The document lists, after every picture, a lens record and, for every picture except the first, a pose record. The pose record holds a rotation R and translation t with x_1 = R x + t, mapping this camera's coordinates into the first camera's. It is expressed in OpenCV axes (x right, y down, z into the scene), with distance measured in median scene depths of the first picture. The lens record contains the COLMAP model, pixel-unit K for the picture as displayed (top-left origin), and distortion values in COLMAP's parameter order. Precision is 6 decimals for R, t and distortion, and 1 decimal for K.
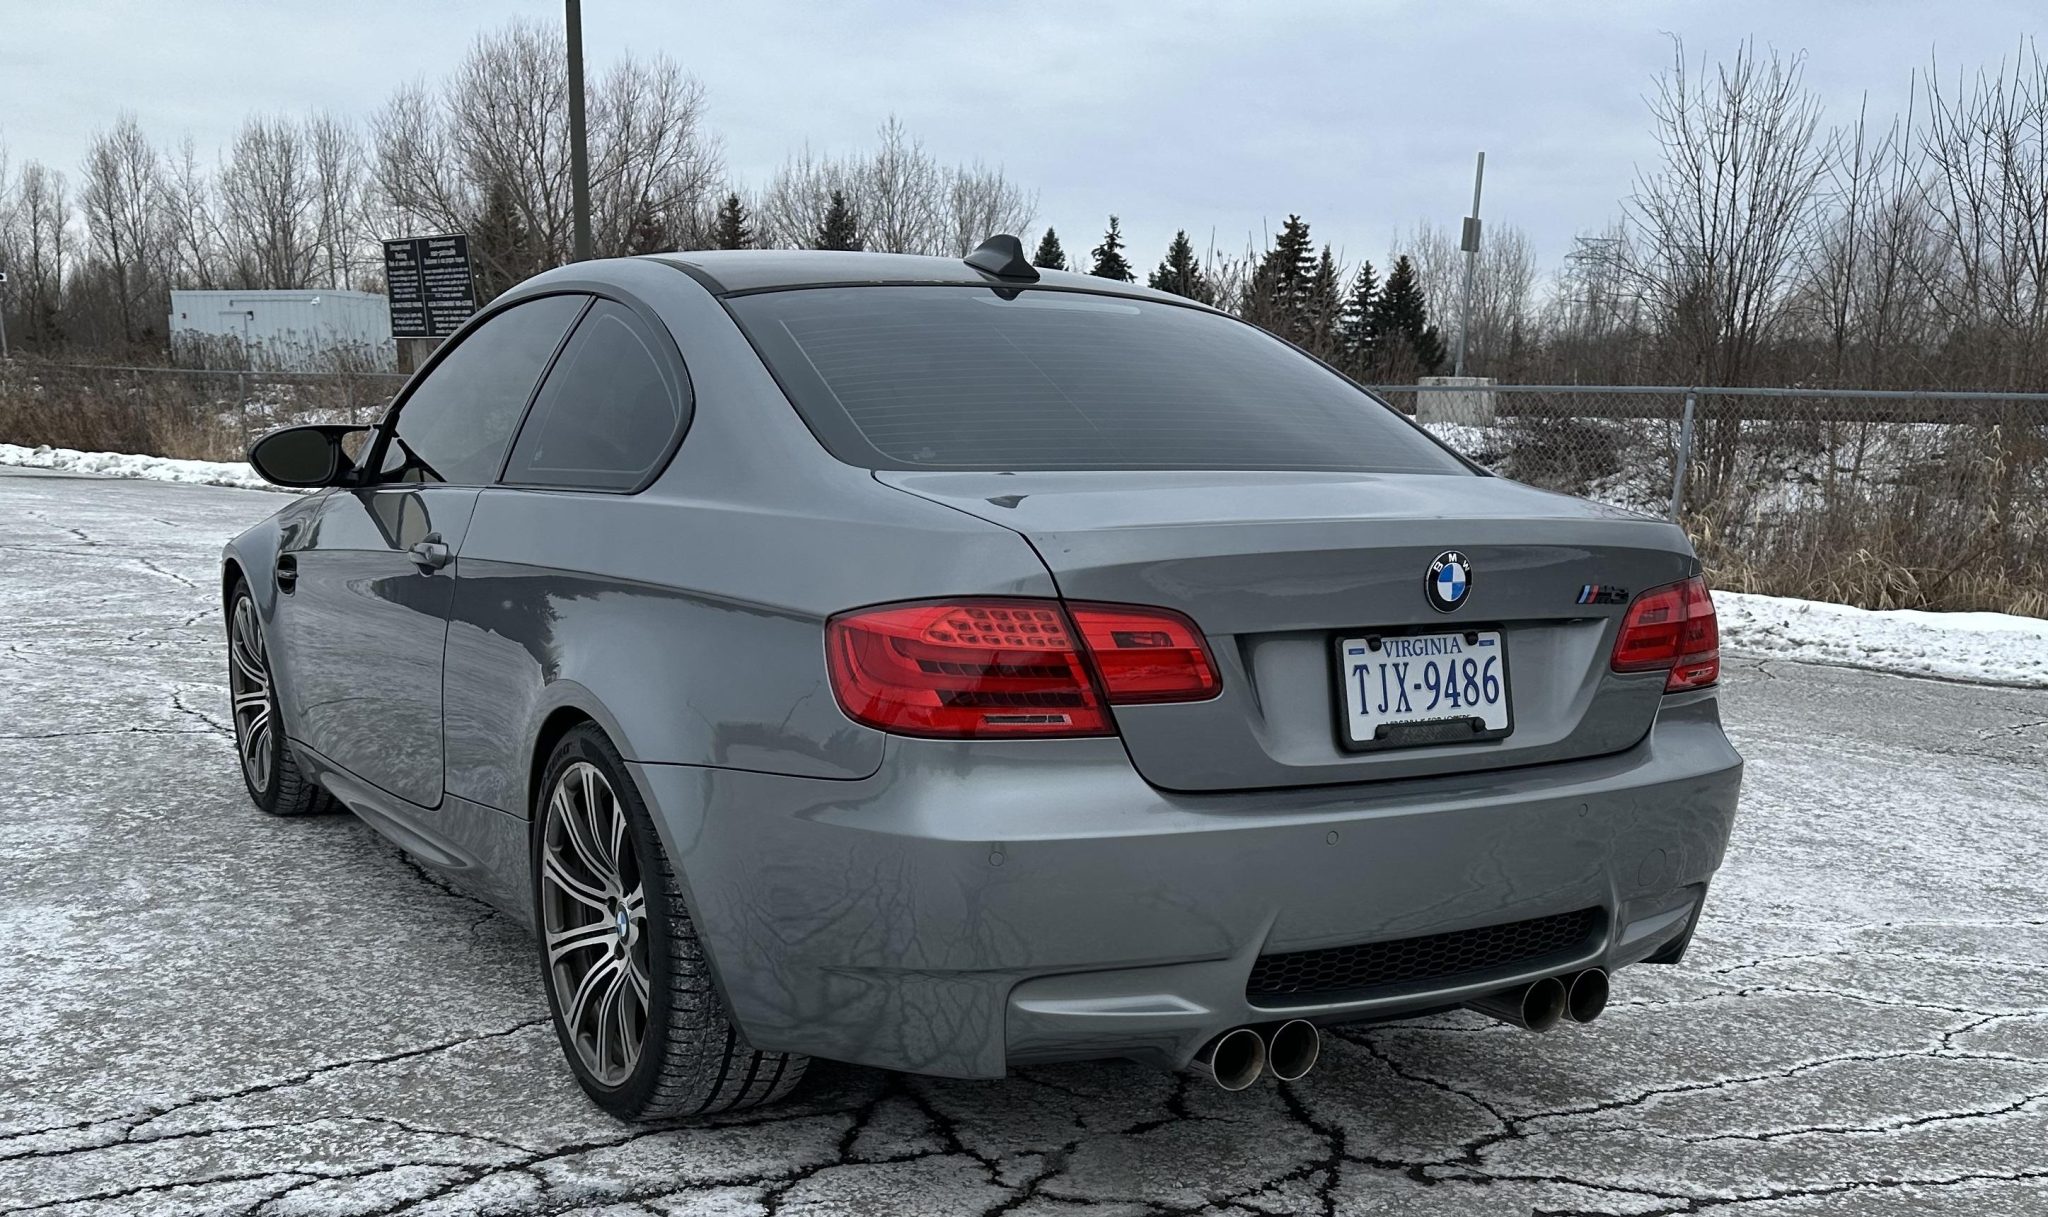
lens RADIAL K [[2121.1, 0, 1171.5], [0, 2121.1, 1047.0], [0, 0, 1]] dist [0.164130, -0.242334]
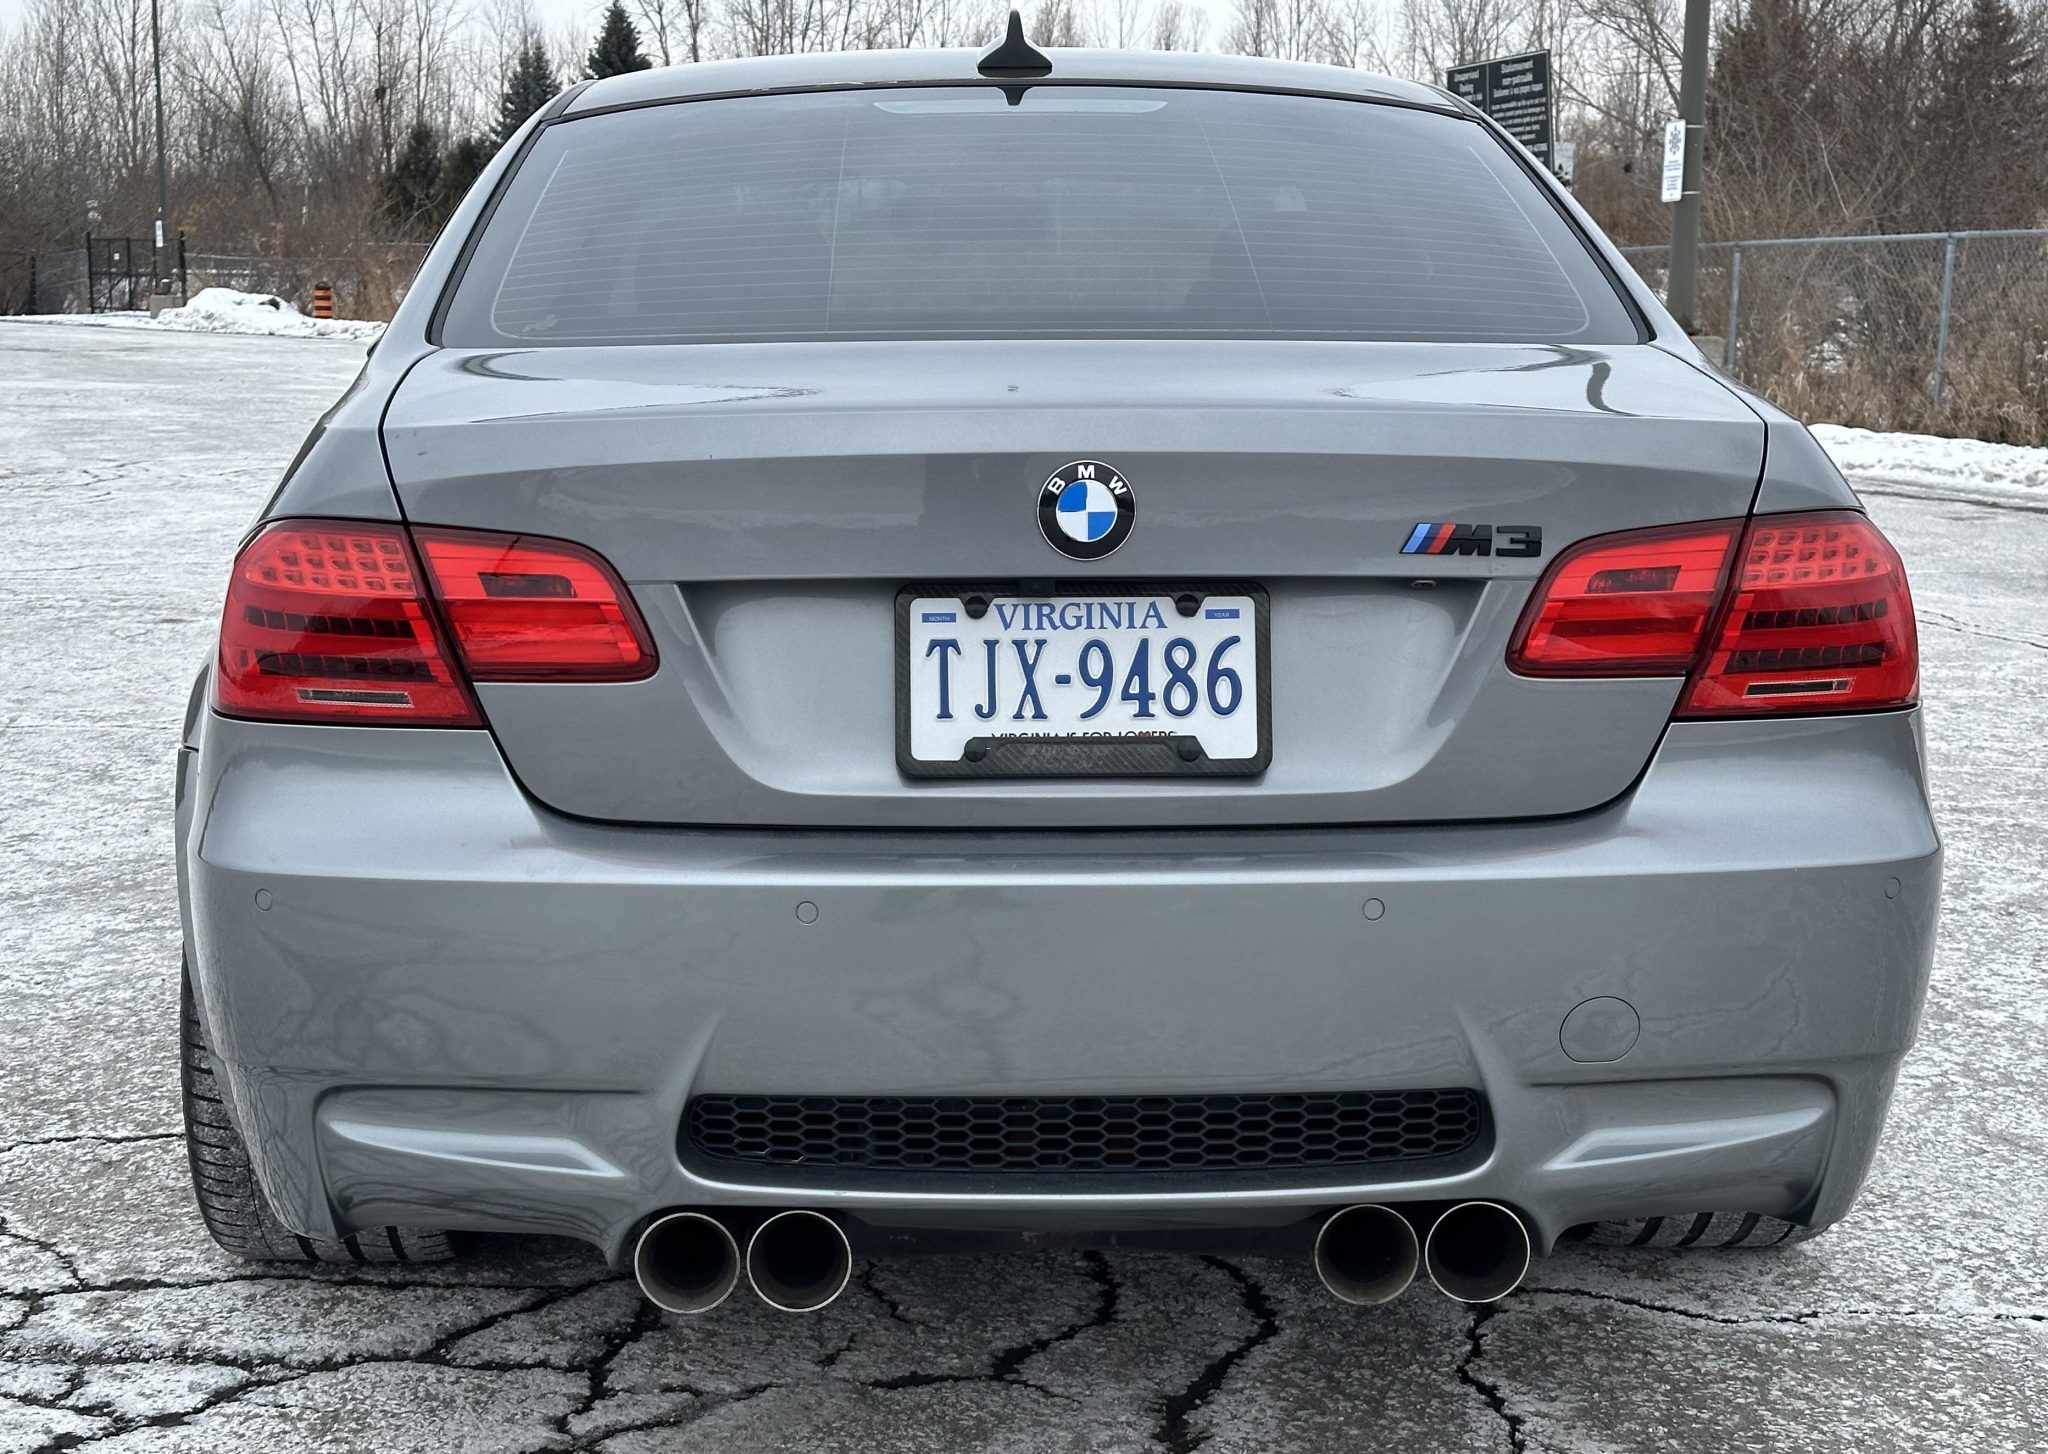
lens RADIAL K [[3325.8, 0, 948.6], [0, 3325.8, 729.0], [0, 0, 1]] dist [0.147939, -0.124079]
pose [[0.841025, 0.046803, -0.538968, 0.584118], [-0.130401, 0.984414, -0.117999, -0.040002], [0.525045, 0.169522, 0.834020, 0.202790]]
